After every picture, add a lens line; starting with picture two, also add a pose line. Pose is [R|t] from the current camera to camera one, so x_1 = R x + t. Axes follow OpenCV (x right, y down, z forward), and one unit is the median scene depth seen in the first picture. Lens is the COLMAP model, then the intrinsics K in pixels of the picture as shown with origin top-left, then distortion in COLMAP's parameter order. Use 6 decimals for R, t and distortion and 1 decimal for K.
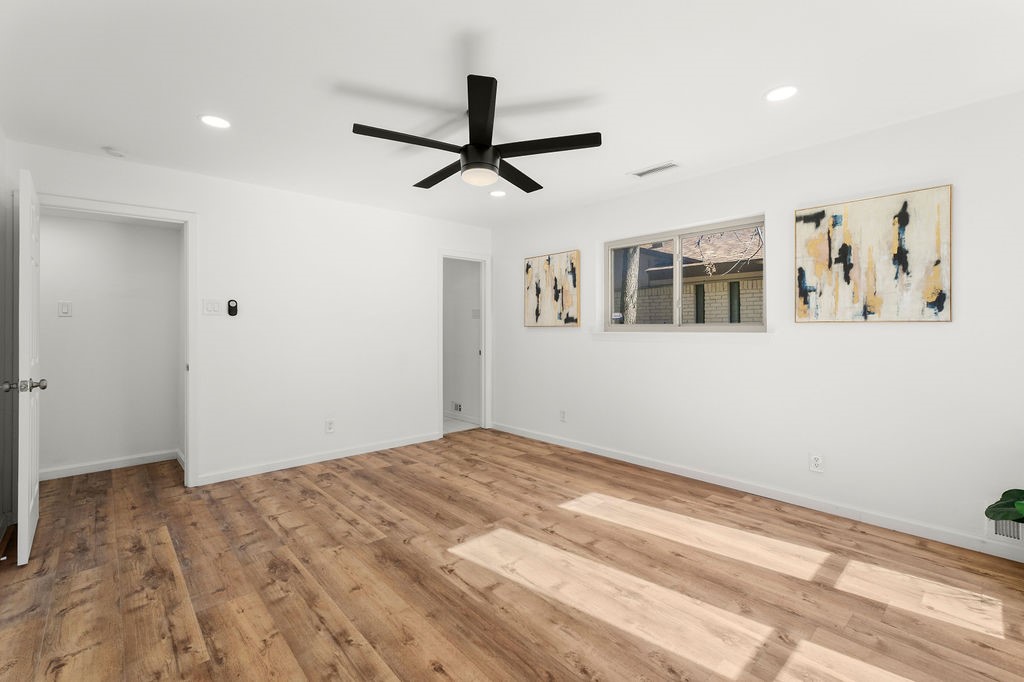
lens RADIAL K [[439.5, 0, 494.1], [0, 439.5, 324.0], [0, 0, 1]] dist [0.003847, 0.001492]
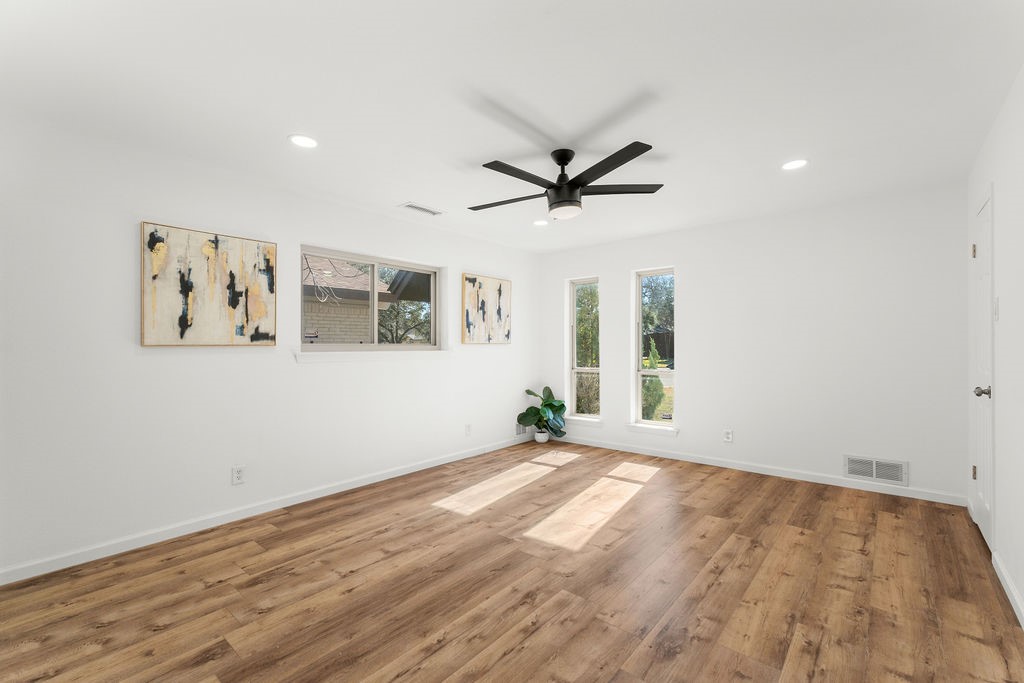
lens RADIAL K [[439.5, 0, 525.5], [0, 439.5, 351.1], [0, 0, 1]] dist [0.003847, 0.001492]
pose [[-0.151803, -0.006075, 0.988392, -1.030900], [-0.002581, 0.999980, 0.005749, 0.015602], [-0.988407, -0.001678, -0.151816, 1.155821]]
